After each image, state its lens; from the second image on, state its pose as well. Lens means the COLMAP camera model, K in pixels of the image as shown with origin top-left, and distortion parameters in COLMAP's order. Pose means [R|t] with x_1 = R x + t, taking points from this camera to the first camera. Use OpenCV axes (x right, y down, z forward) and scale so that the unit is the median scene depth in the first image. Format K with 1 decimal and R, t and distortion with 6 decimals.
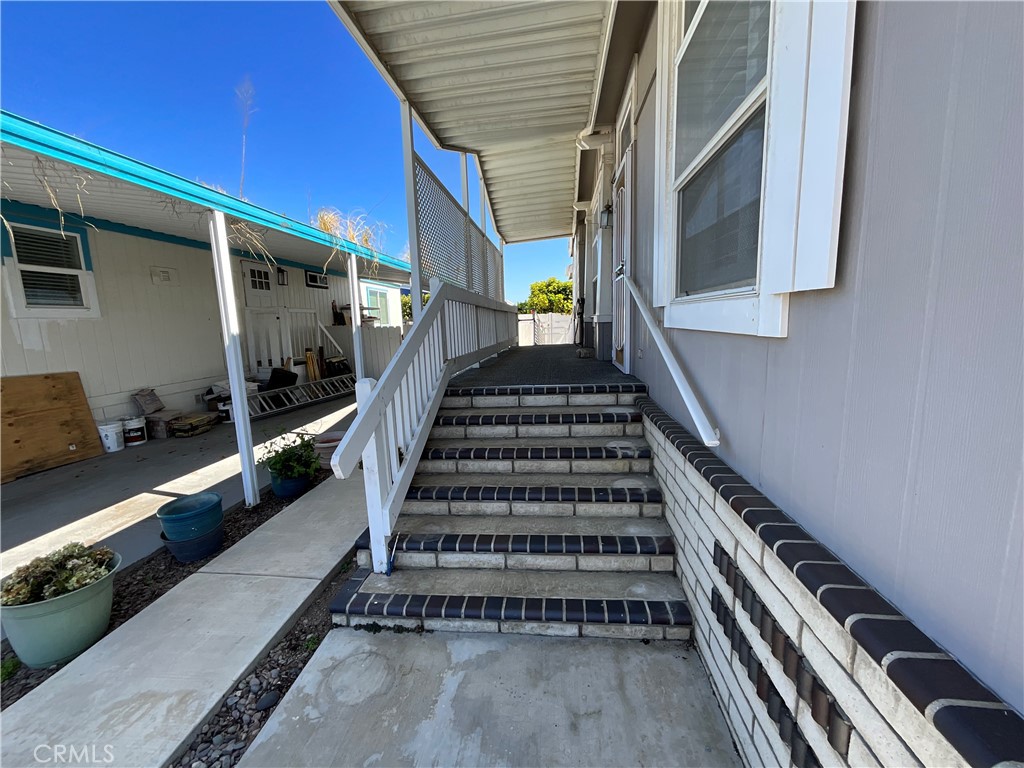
lens RADIAL K [[415.8, 0, 507.6], [0, 415.8, 384.0], [0, 0, 1]] dist [-0.002012, 0.001100]
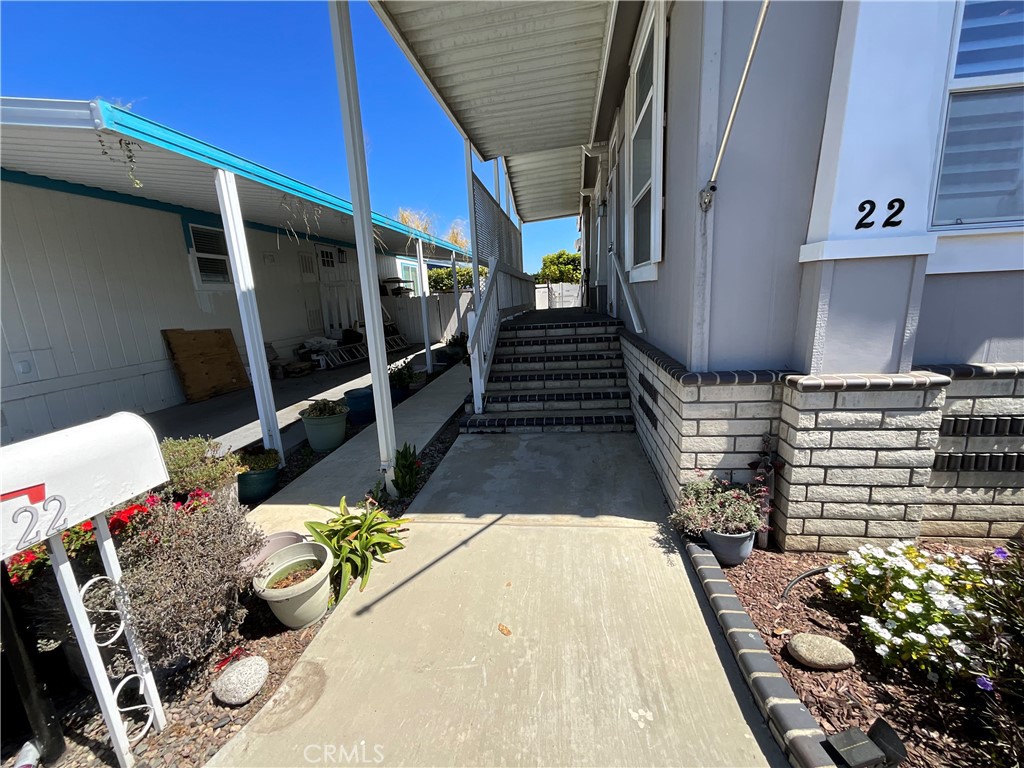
lens RADIAL K [[415.8, 0, 507.4], [0, 415.8, 383.6], [0, 0, 1]] dist [-0.002012, 0.001100]
pose [[0.999576, -0.015645, -0.024546, -0.057907], [0.017139, 0.997935, 0.061904, 0.092855], [0.023527, -0.062298, 0.997780, -0.436408]]
